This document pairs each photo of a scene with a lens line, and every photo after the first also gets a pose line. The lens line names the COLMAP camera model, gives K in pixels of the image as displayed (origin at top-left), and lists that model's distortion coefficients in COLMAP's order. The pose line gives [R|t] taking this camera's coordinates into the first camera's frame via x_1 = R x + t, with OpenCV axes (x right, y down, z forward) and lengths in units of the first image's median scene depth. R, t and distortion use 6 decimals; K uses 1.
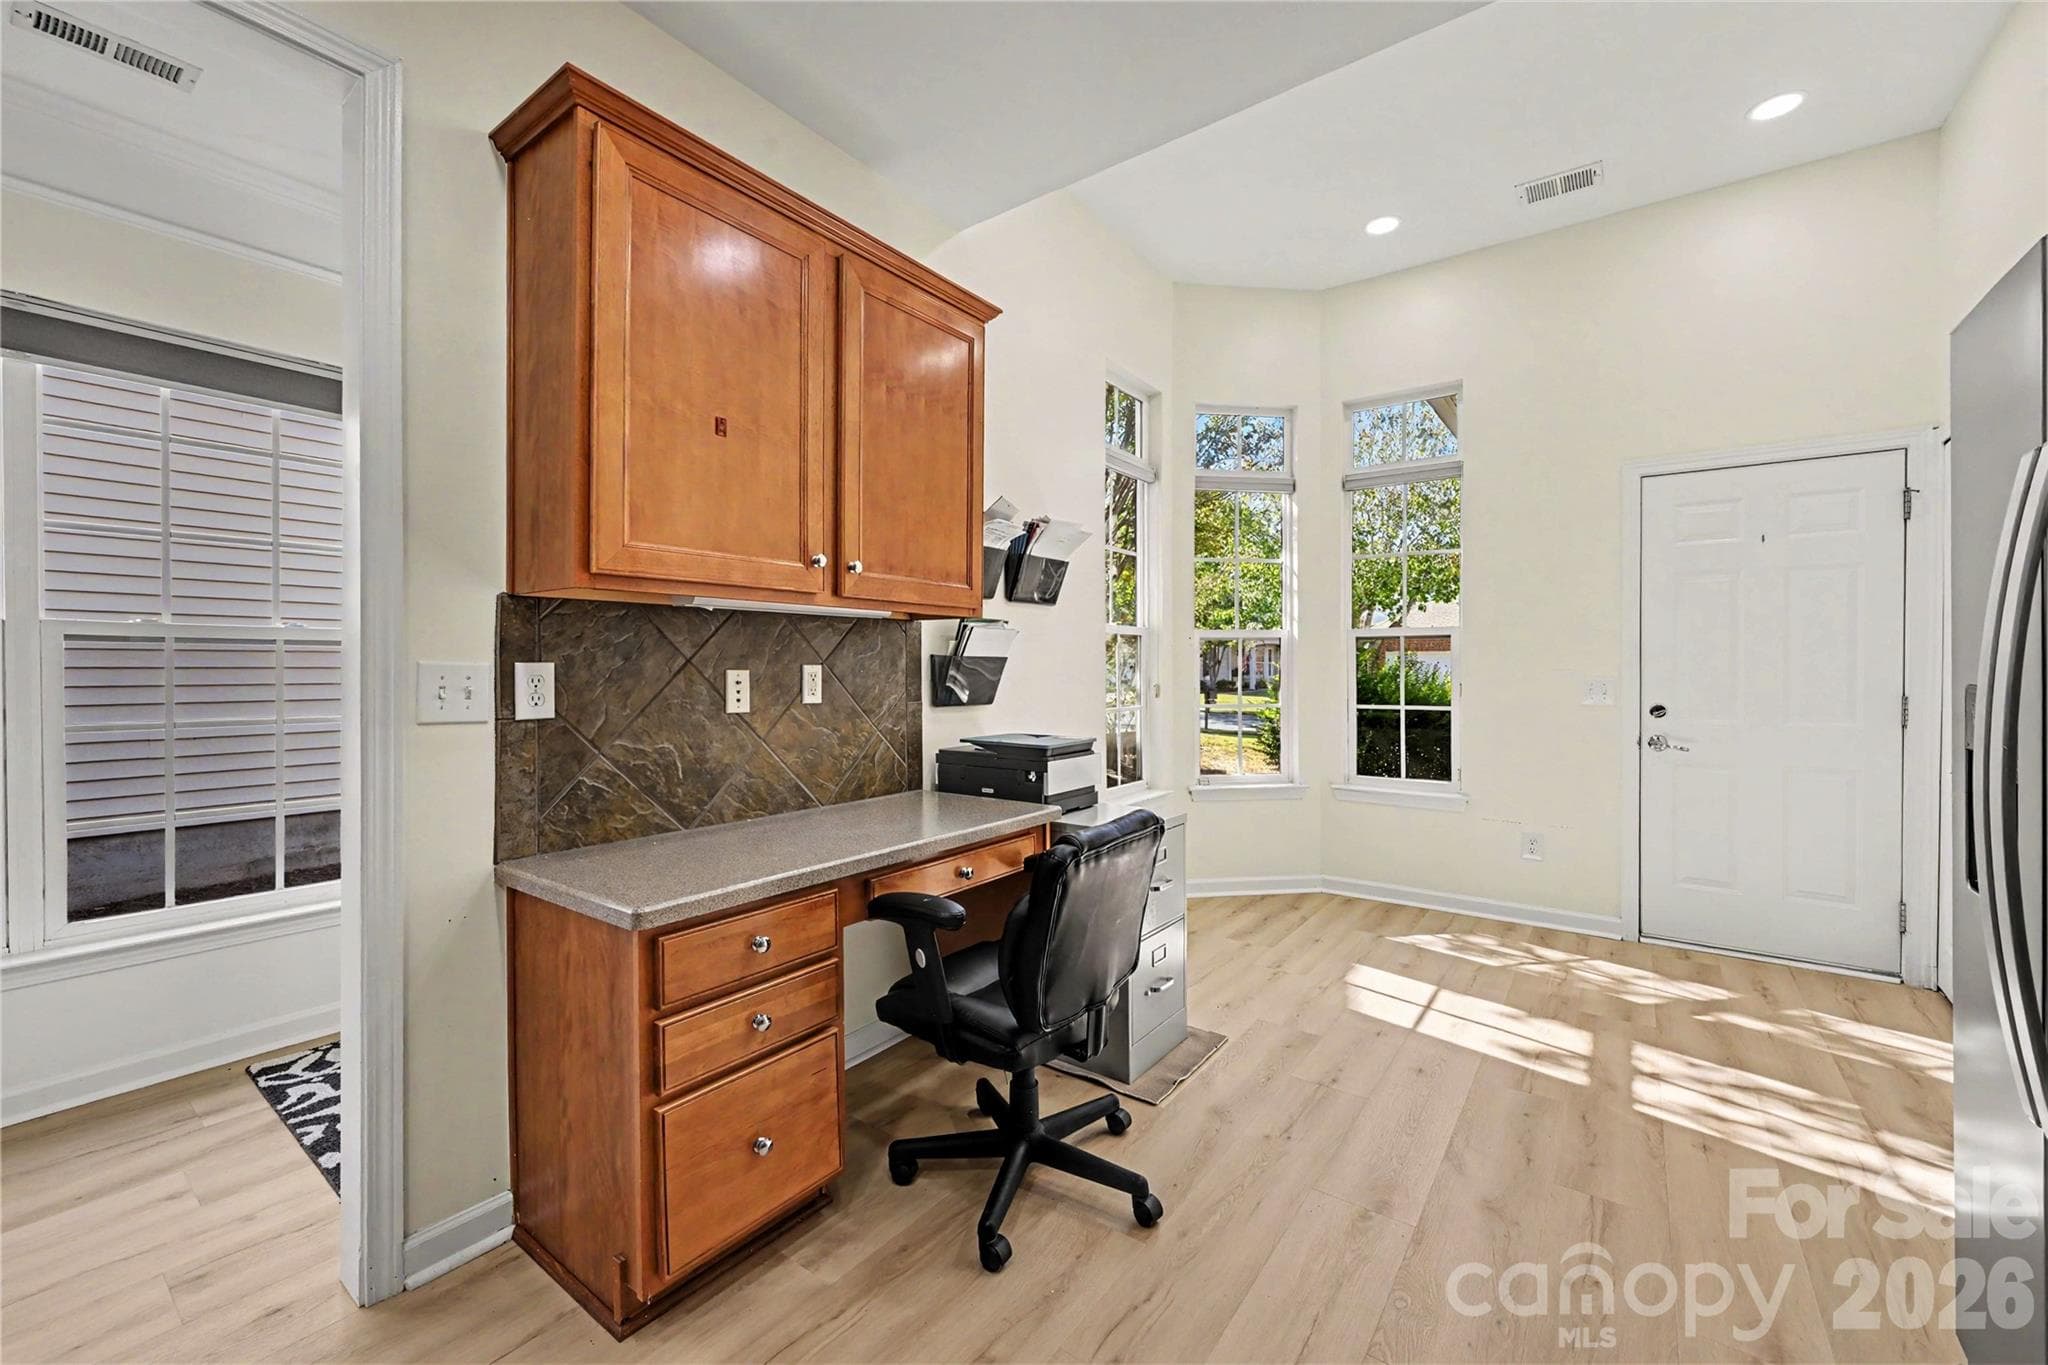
lens RADIAL K [[829.4, 0, 1023.5], [0, 829.4, 666.6], [0, 0, 1]] dist [0.000204, -0.000009]
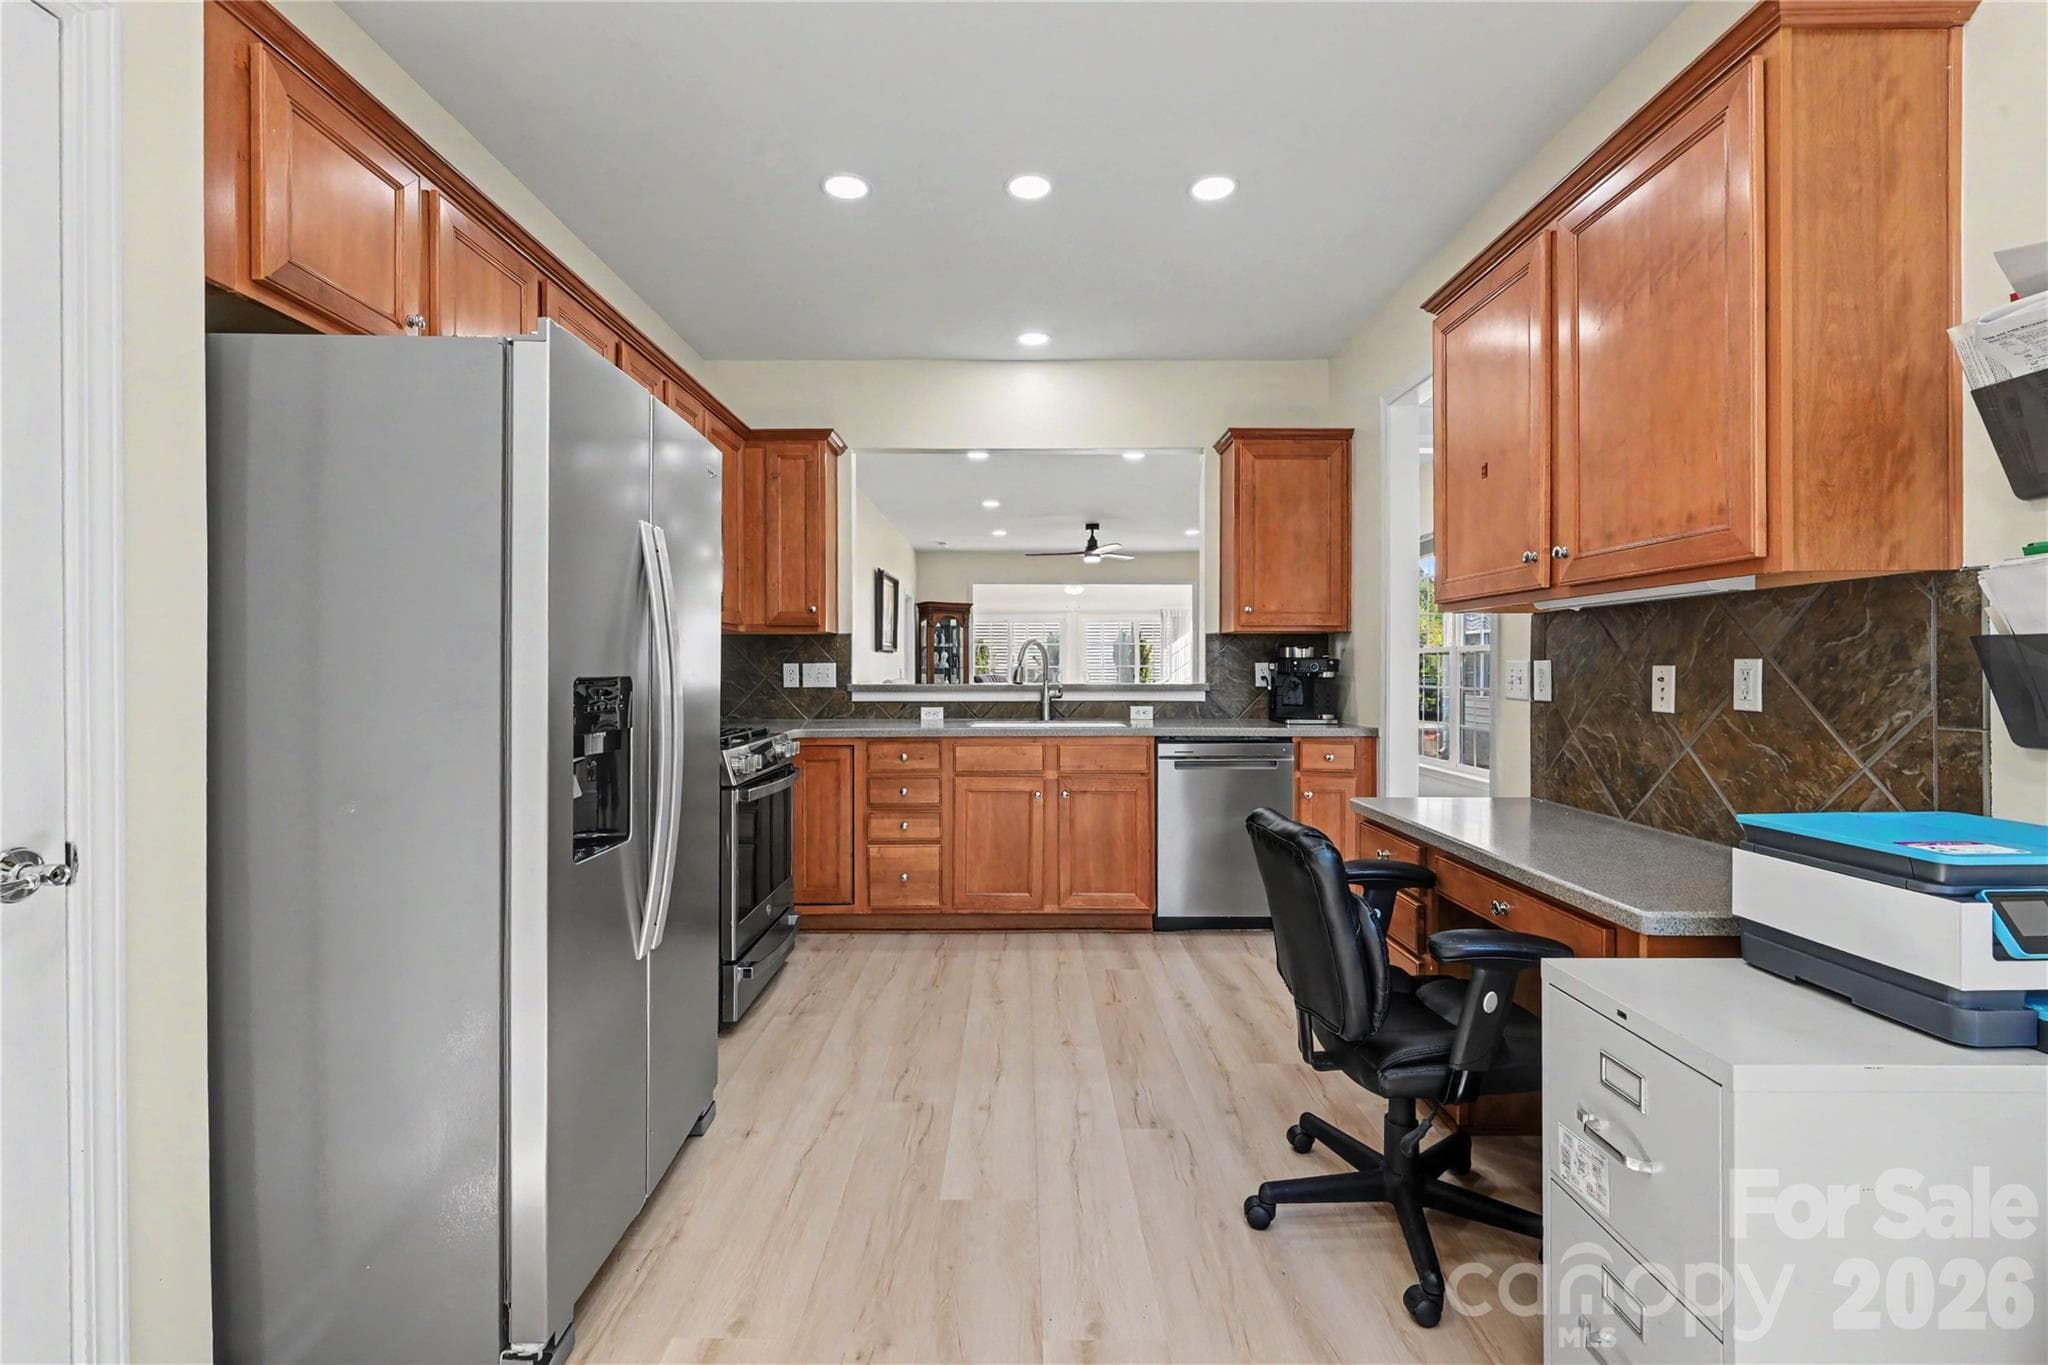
lens RADIAL K [[829.4, 0, 1025.9], [0, 829.4, 672.9], [0, 0, 1]] dist [0.000204, -0.000009]
pose [[-0.803998, -0.000111, -0.594631, 0.773349], [-0.003031, 0.999988, 0.003911, 0.010591], [0.594624, 0.004947, -0.803989, 1.319251]]
